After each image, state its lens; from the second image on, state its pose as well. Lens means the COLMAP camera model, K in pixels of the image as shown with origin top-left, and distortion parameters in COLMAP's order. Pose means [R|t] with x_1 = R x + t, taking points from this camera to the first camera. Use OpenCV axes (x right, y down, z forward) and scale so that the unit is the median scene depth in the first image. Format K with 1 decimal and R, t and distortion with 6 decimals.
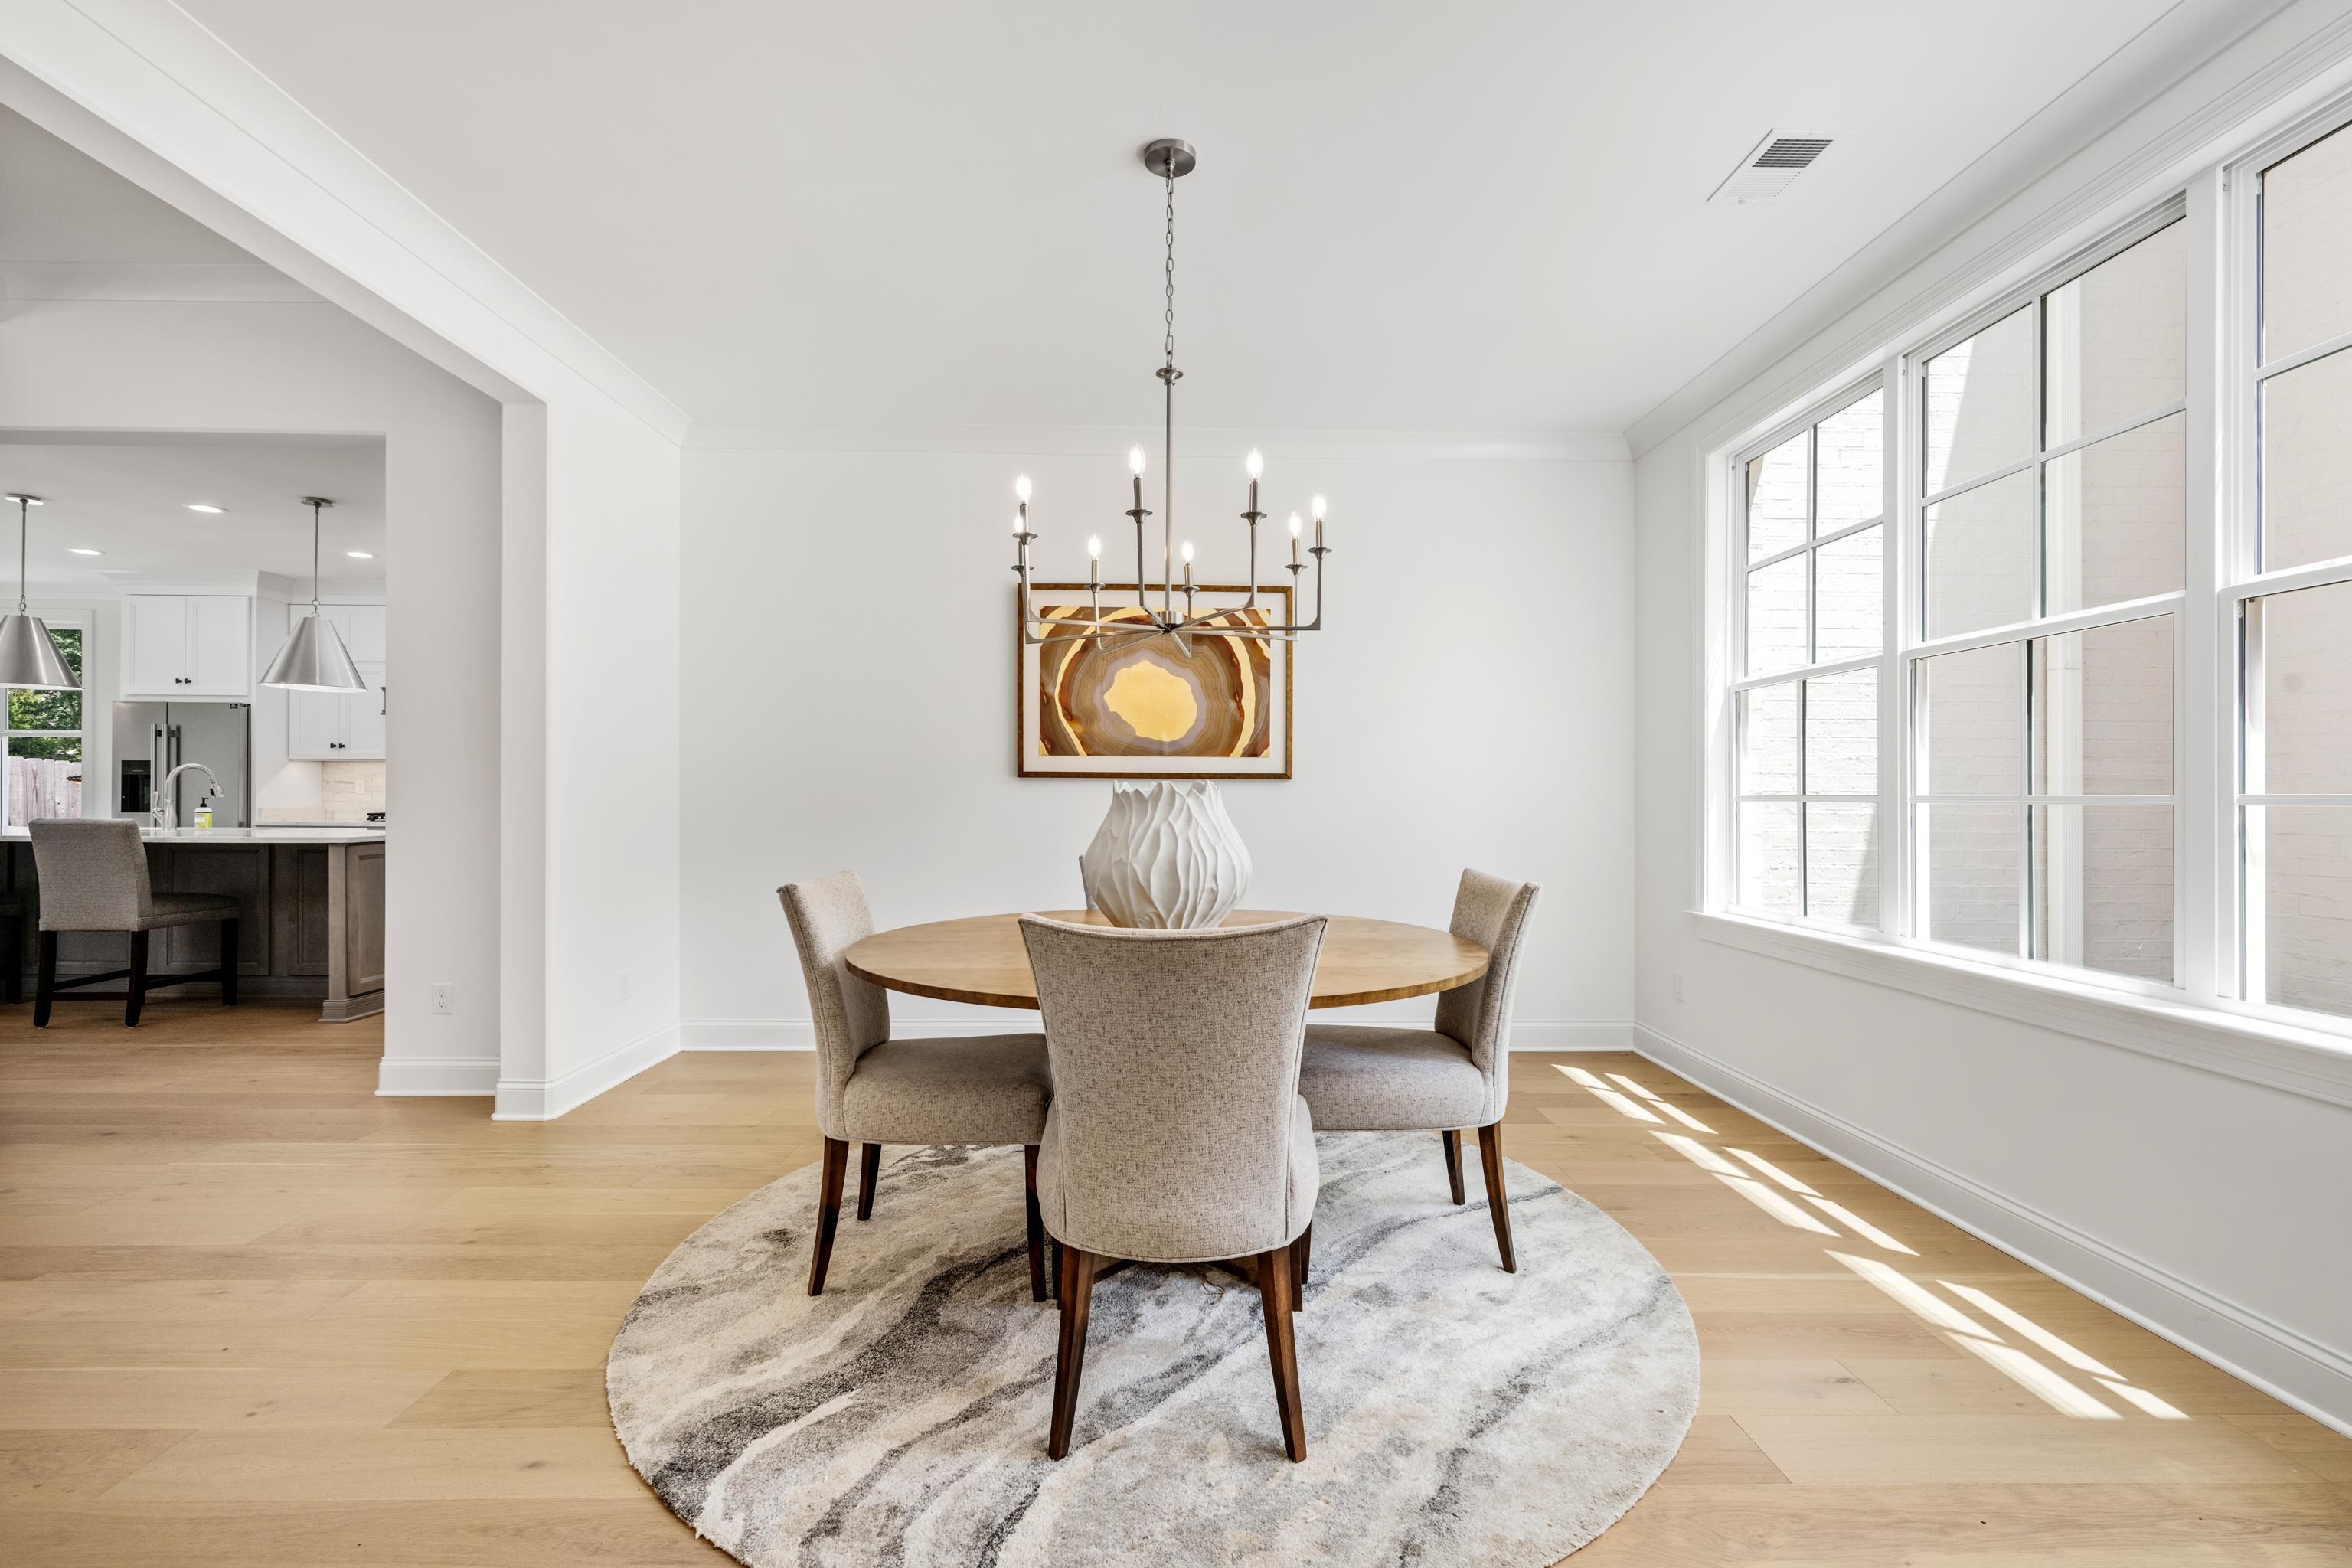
lens RADIAL K [[1023.4, 0, 1201.9], [0, 1023.4, 796.5], [0, 0, 1]] dist [-0.000316, -0.000175]
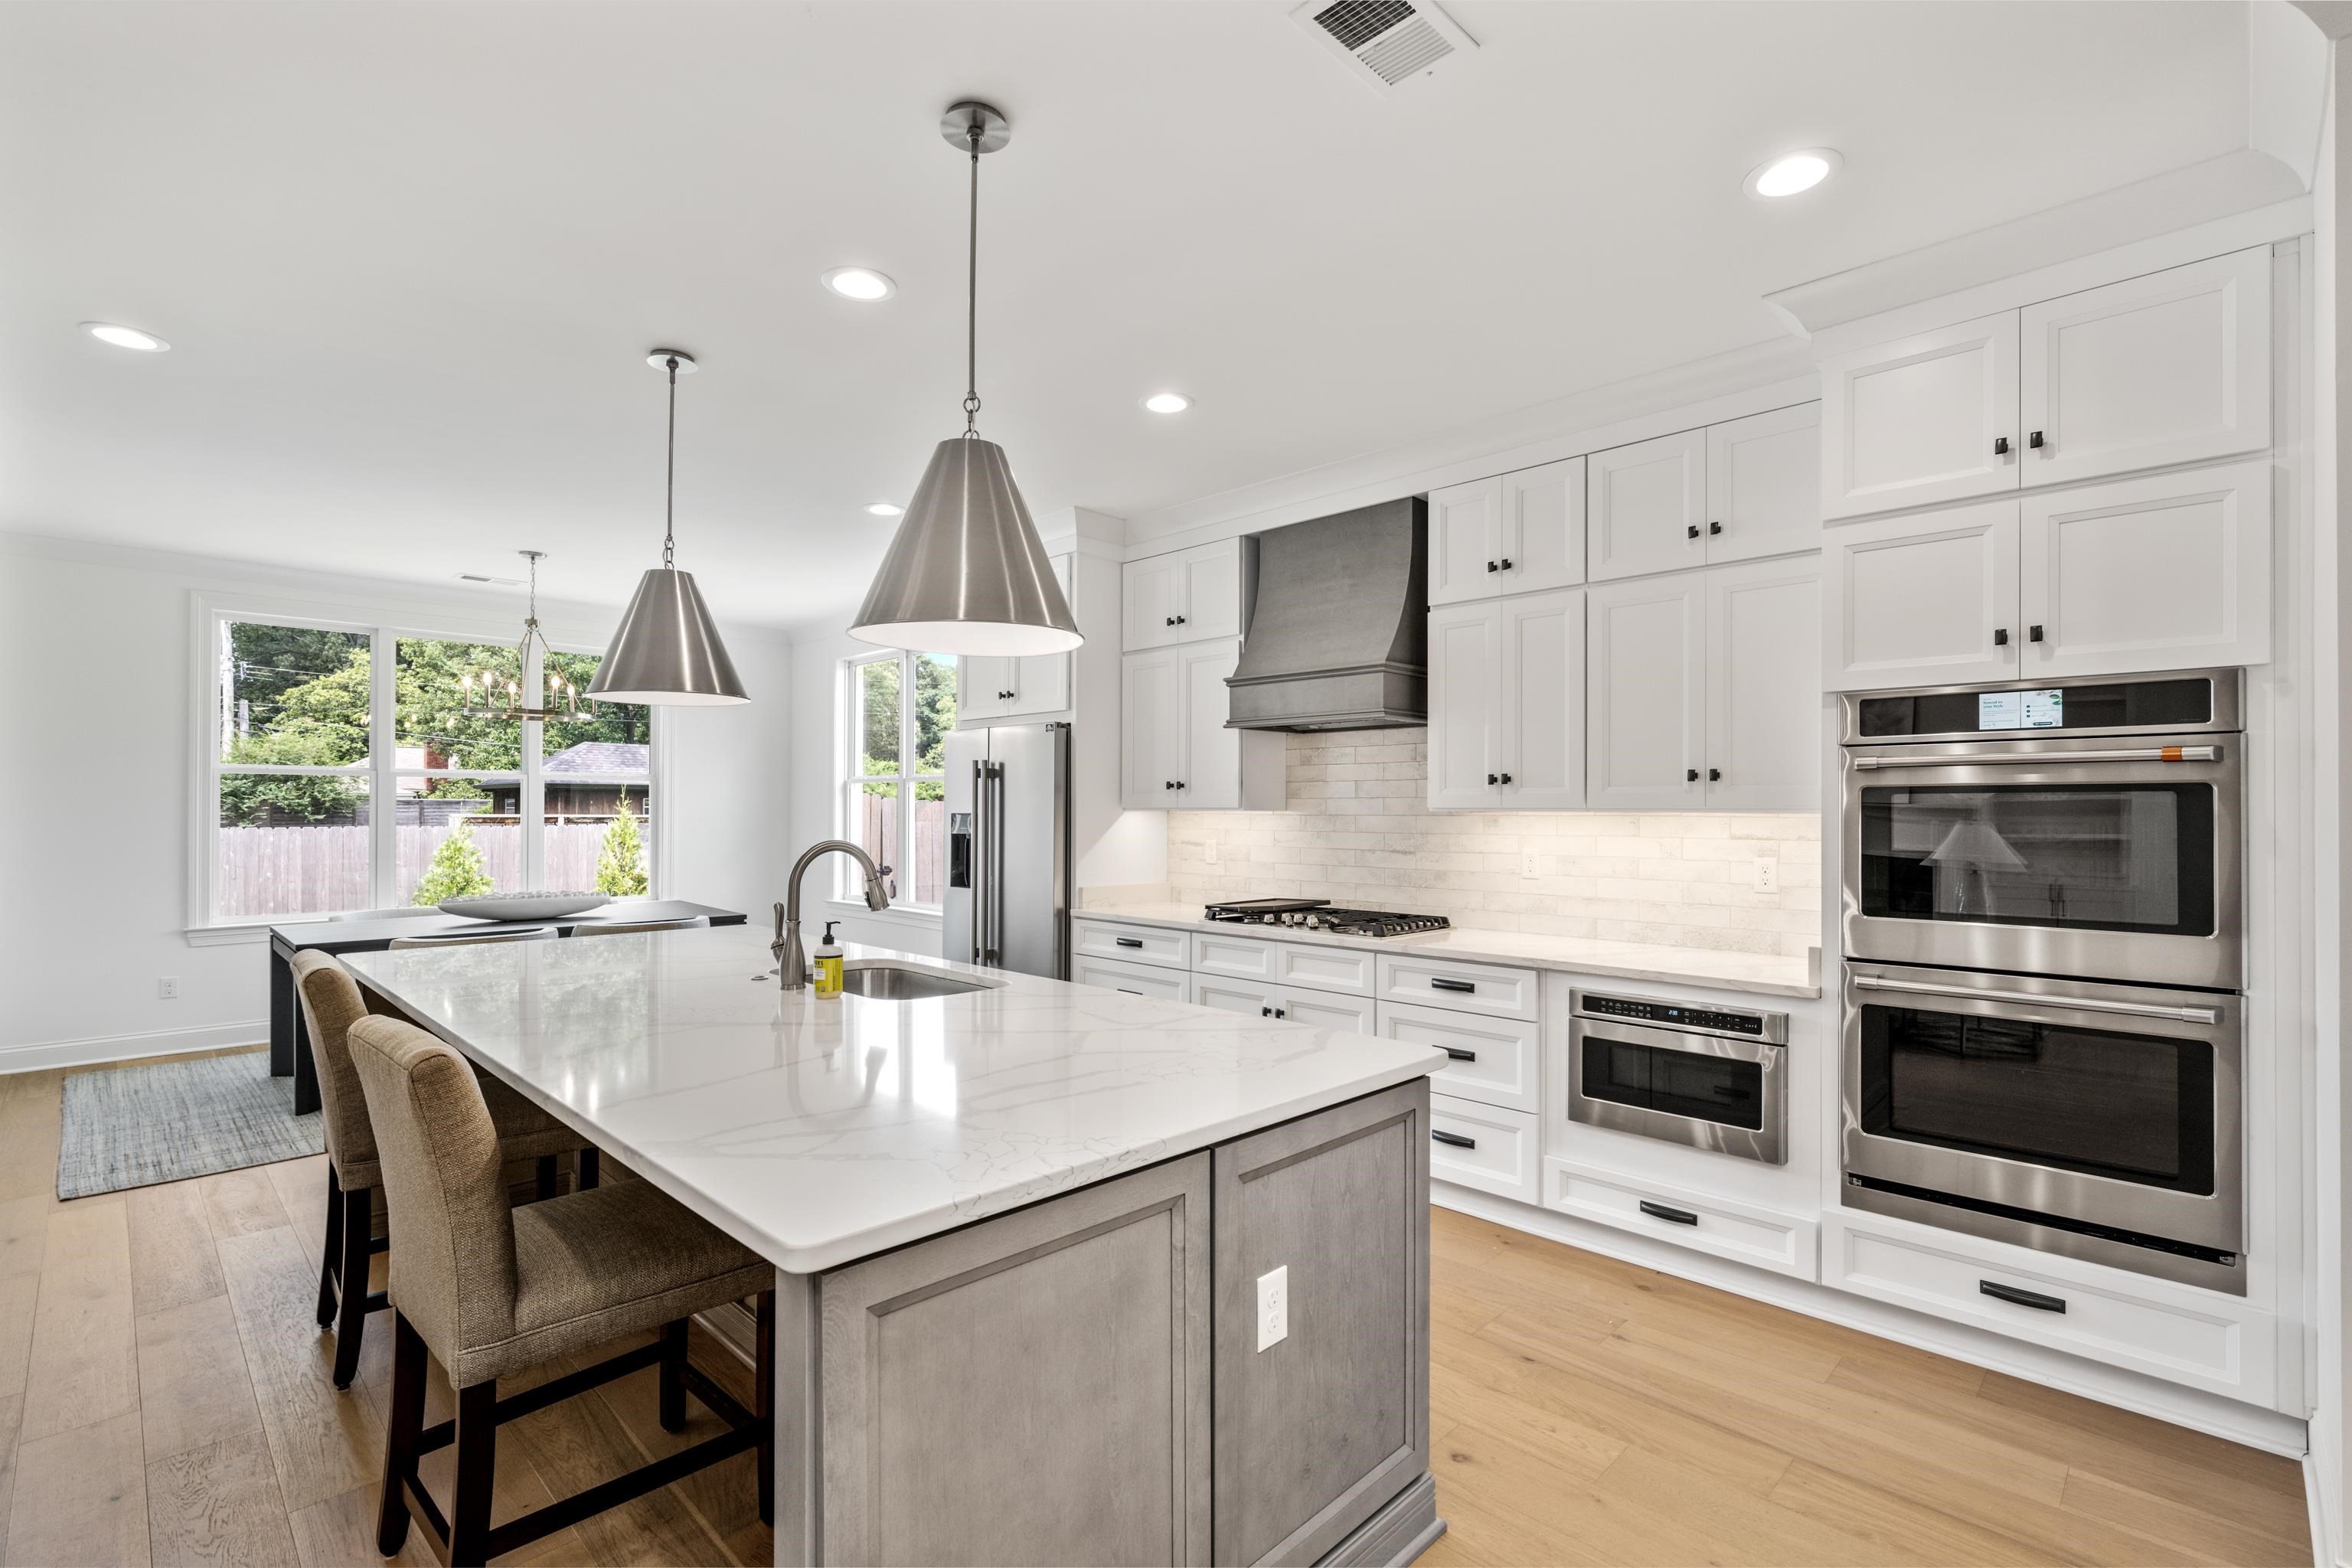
lens RADIAL K [[1051.2, 0, 1188.7], [0, 1051.2, 795.3], [0, 0, 1]] dist [-0.001895, 0.004254]
pose [[0.695266, -0.012577, -0.718642, -0.687152], [0.000660, 0.999858, -0.016860, -0.057644], [0.718752, 0.011248, 0.695176, 1.004670]]
